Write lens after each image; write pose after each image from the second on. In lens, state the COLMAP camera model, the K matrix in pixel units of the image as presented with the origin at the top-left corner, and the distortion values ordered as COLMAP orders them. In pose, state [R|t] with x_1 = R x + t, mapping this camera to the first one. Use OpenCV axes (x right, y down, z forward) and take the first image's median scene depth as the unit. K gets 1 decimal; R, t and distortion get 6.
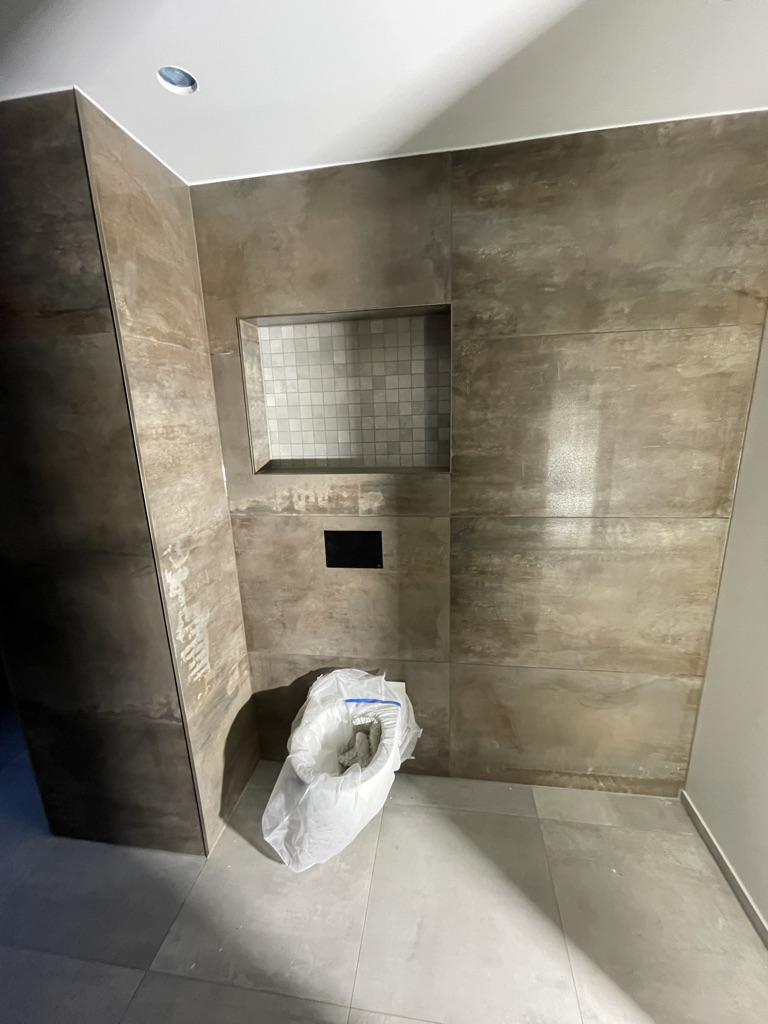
lens RADIAL K [[411.4, 0, 385.9], [0, 411.4, 508.5], [0, 0, 1]] dist [-0.004733, -0.000383]
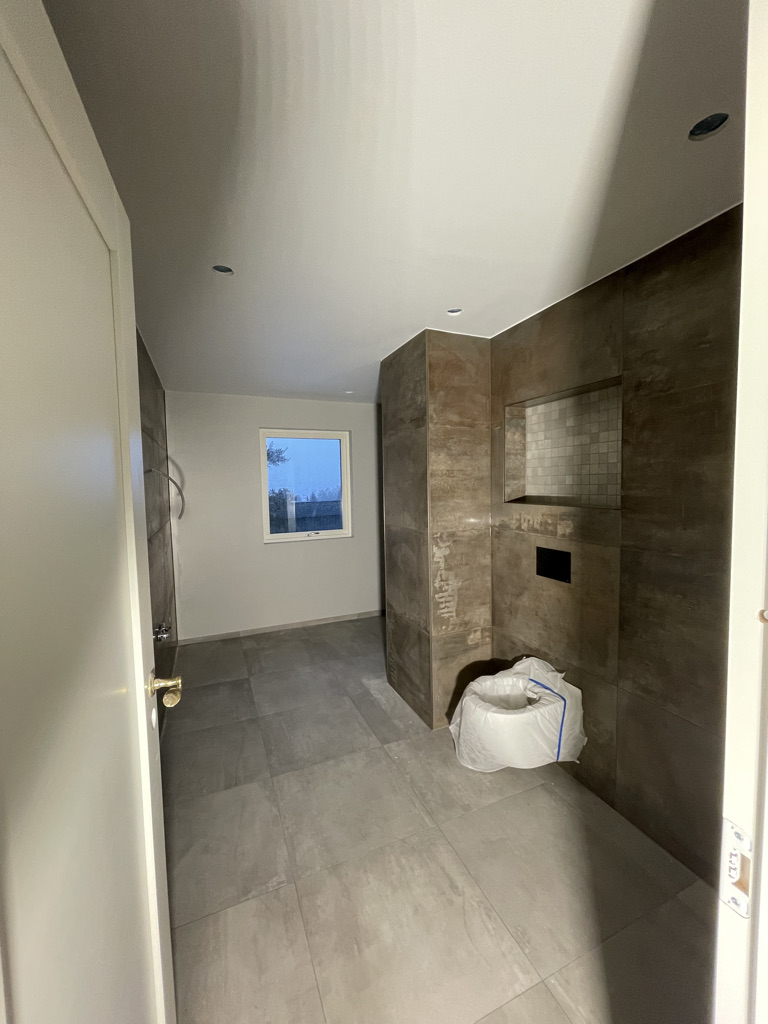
lens RADIAL K [[411.4, 0, 385.9], [0, 411.4, 508.5], [0, 0, 1]] dist [-0.004733, -0.000383]
pose [[0.523248, 0.074898, -0.848883, 0.762679], [-0.193421, 0.980570, -0.032707, 0.074127], [0.829940, 0.181306, 0.527568, -0.165902]]
